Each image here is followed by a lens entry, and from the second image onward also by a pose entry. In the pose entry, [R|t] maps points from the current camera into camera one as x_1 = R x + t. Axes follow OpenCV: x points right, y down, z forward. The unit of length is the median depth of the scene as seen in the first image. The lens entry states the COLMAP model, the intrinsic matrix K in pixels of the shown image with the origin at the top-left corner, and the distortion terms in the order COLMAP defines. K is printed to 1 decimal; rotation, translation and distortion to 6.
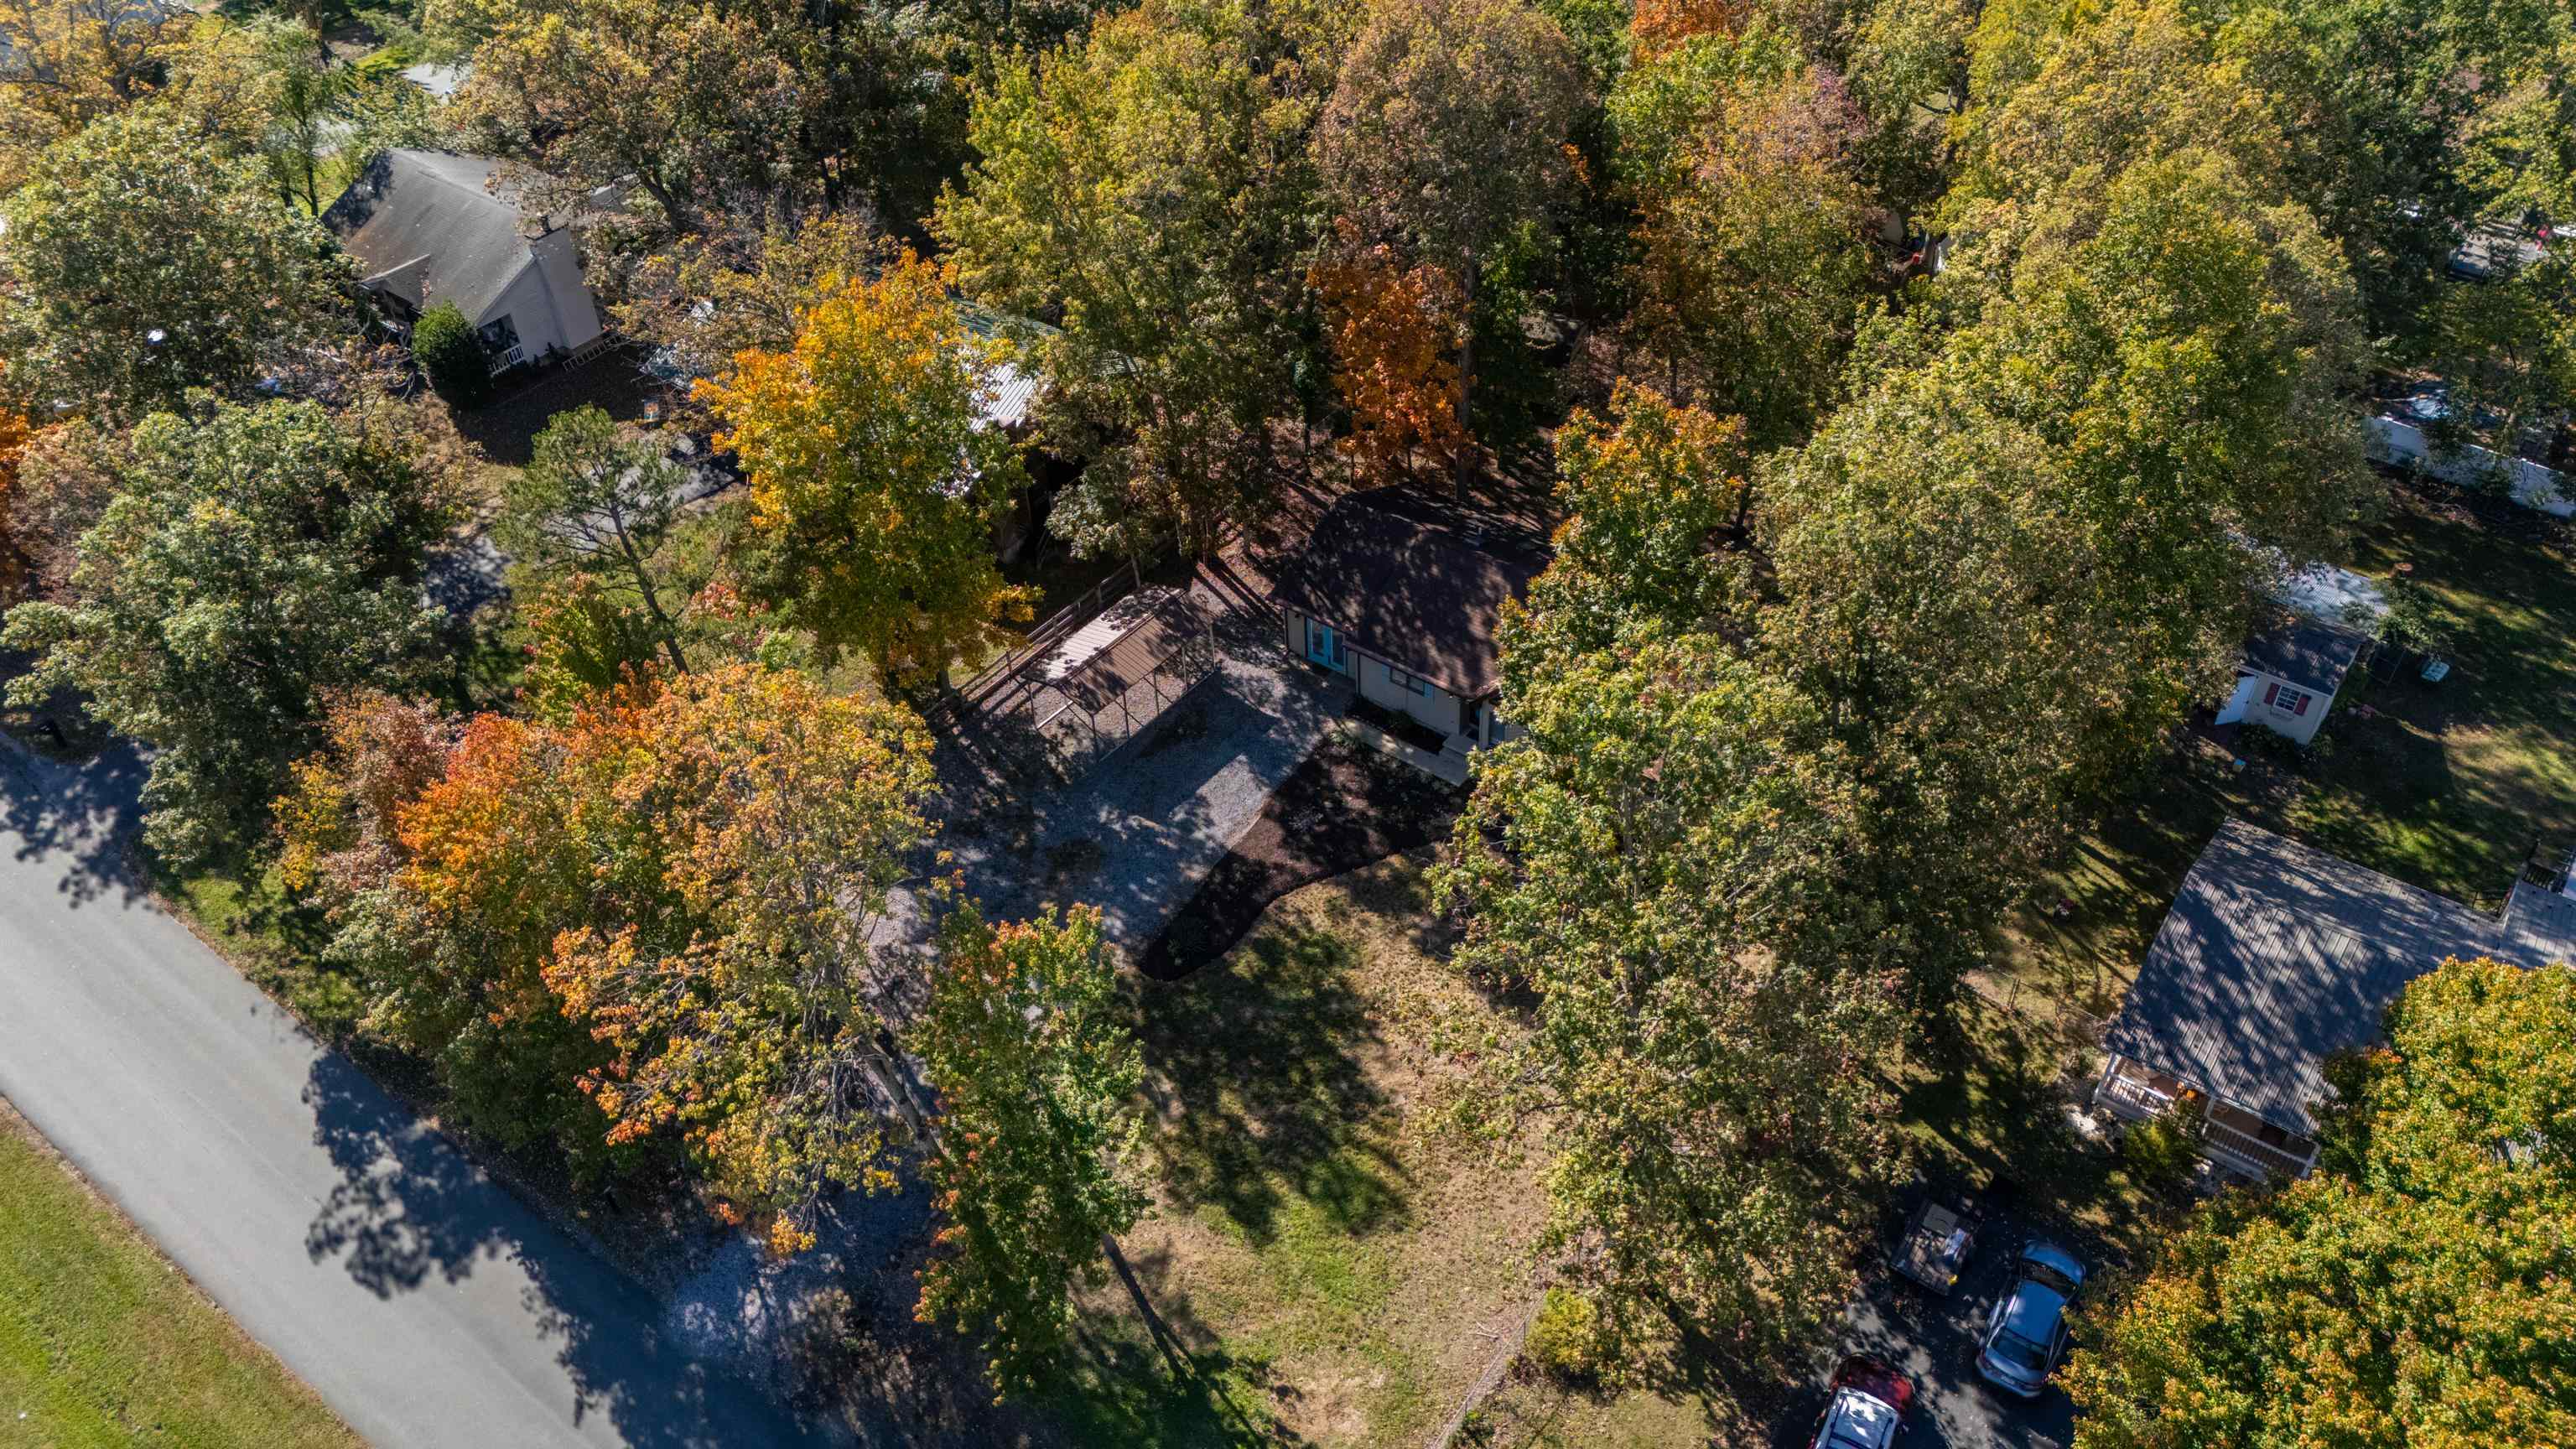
lens RADIAL K [[1889.4, 0, 1285.4], [0, 1889.4, 744.6], [0, 0, 1]] dist [0.069521, -0.065577]
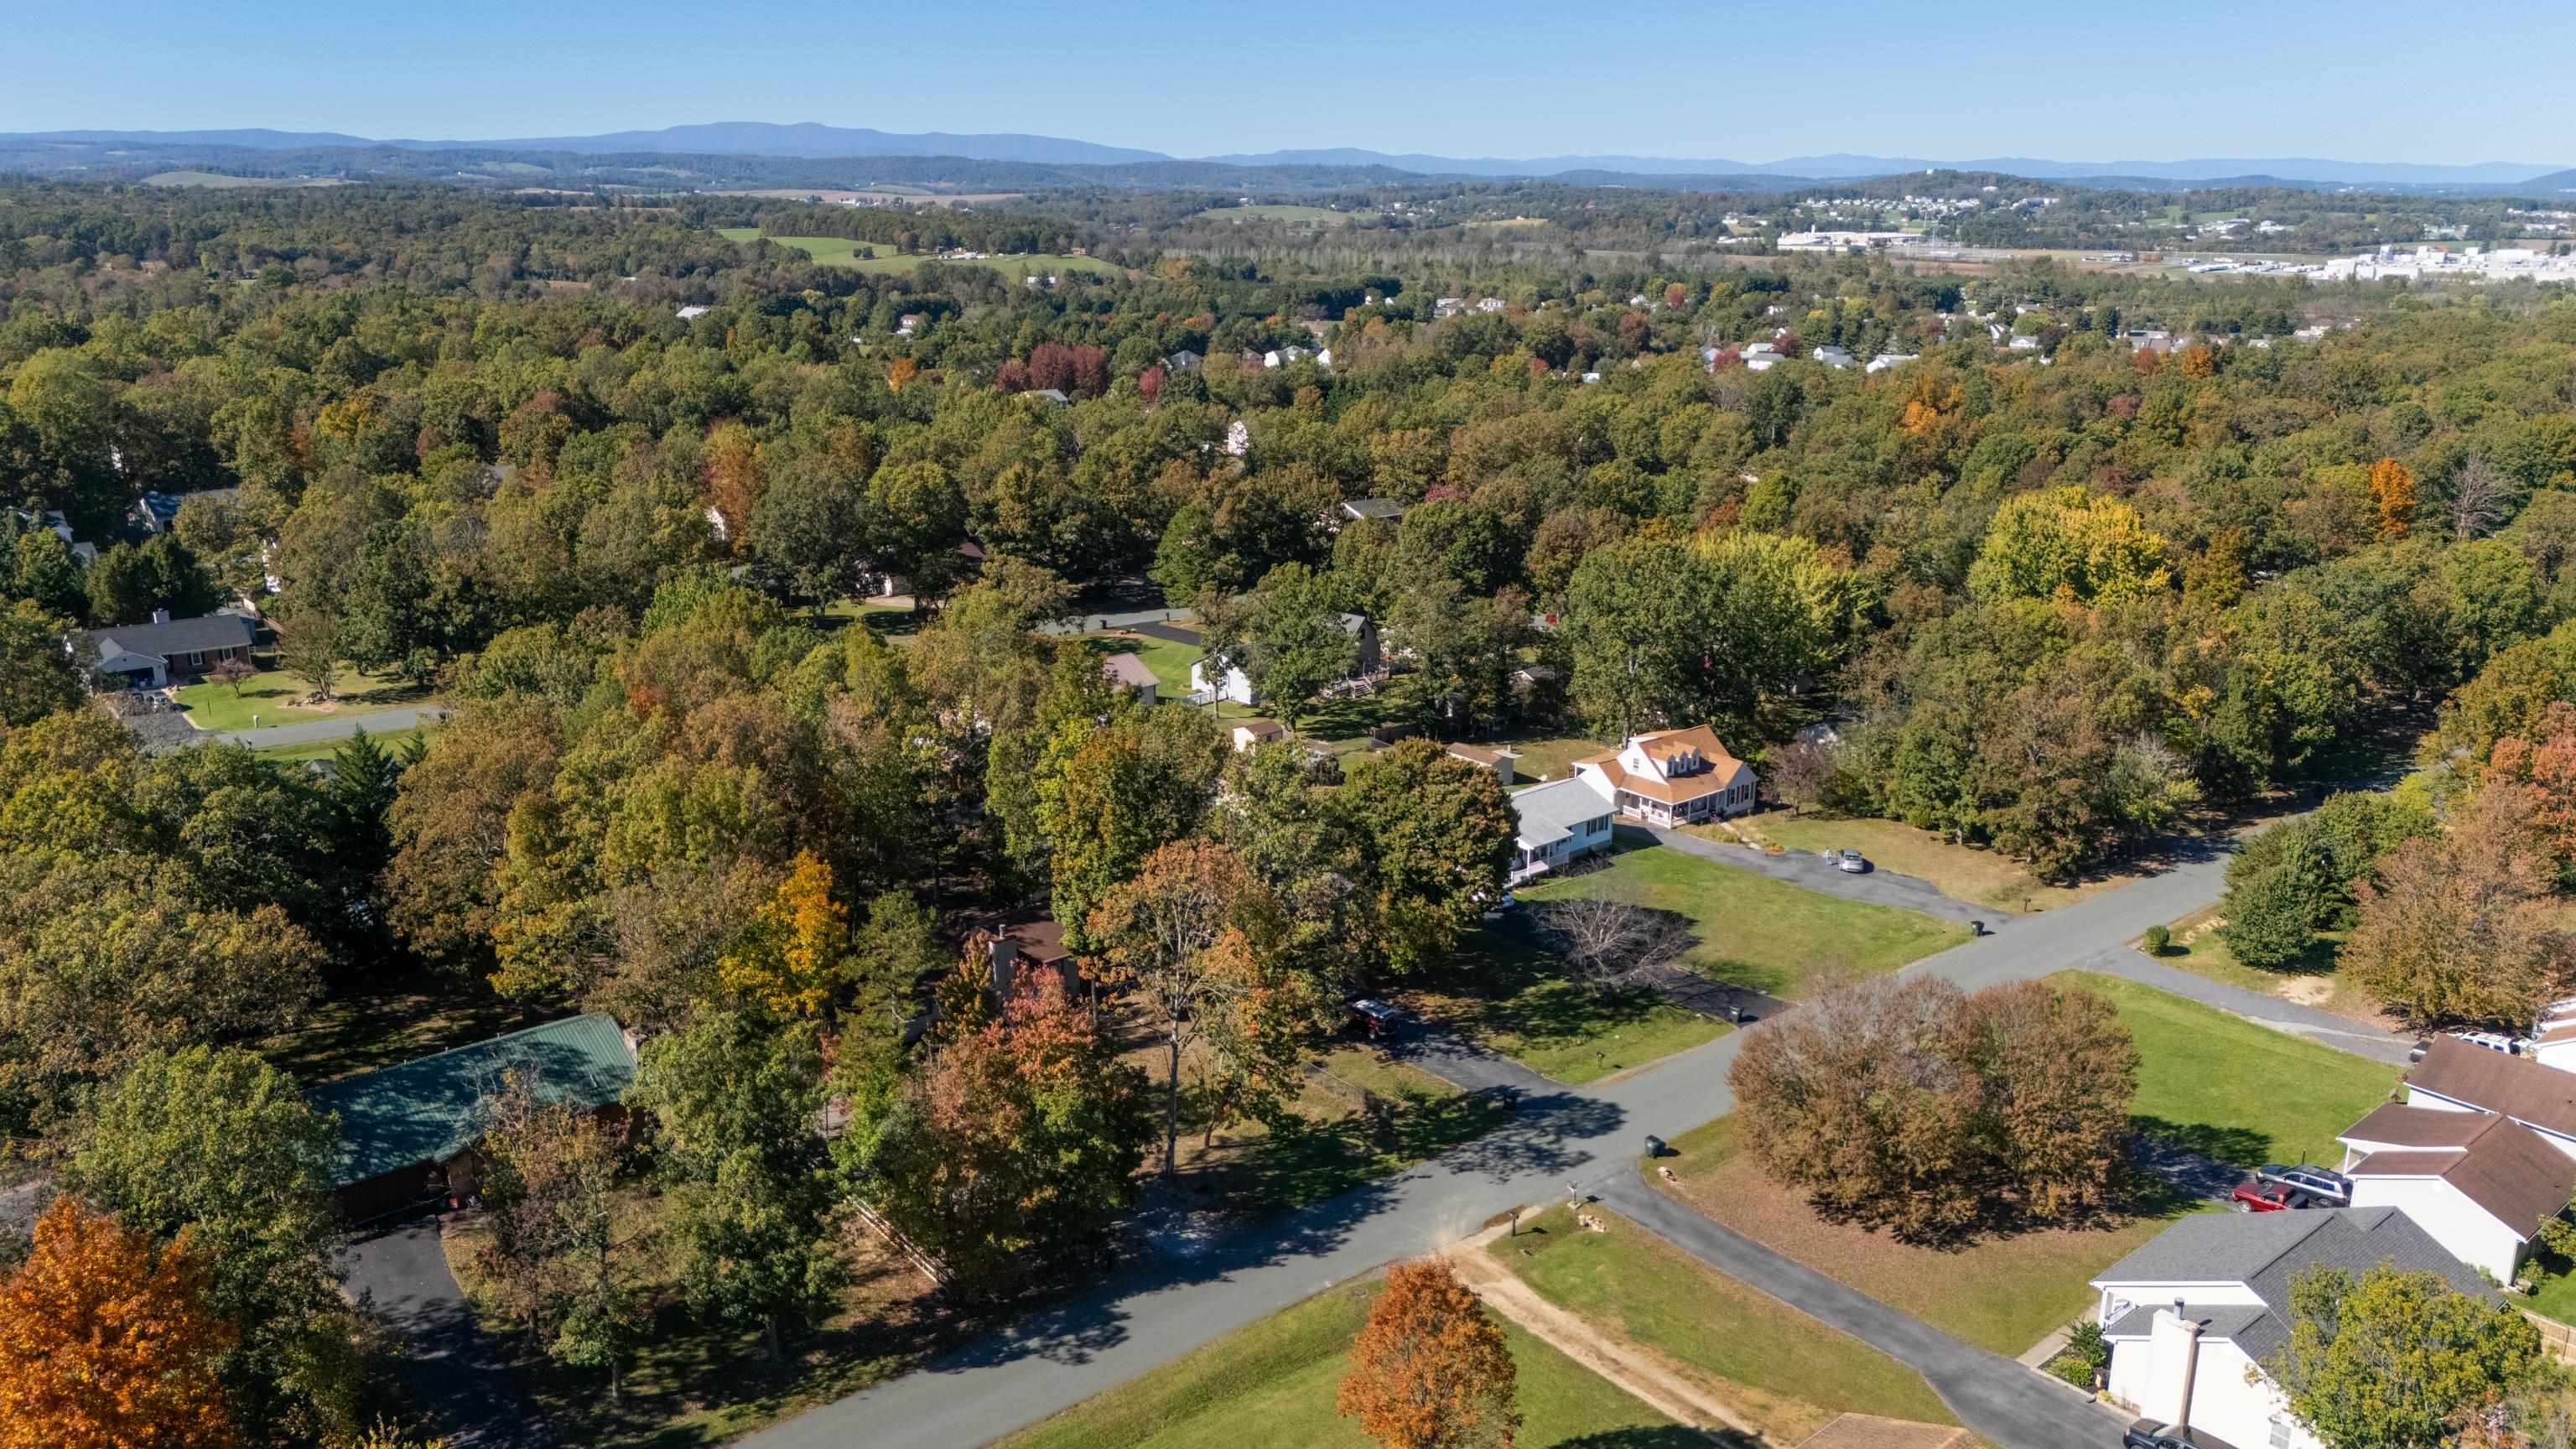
lens RADIAL K [[1889.4, 0, 1288.7], [0, 1889.4, 715.8], [0, 0, 1]] dist [0.069521, -0.065577]
pose [[0.214431, -0.223034, 0.950934, -1.850158], [0.640042, 0.767510, 0.035687, -0.110338], [-0.737811, 0.600985, 0.307330, 0.010006]]
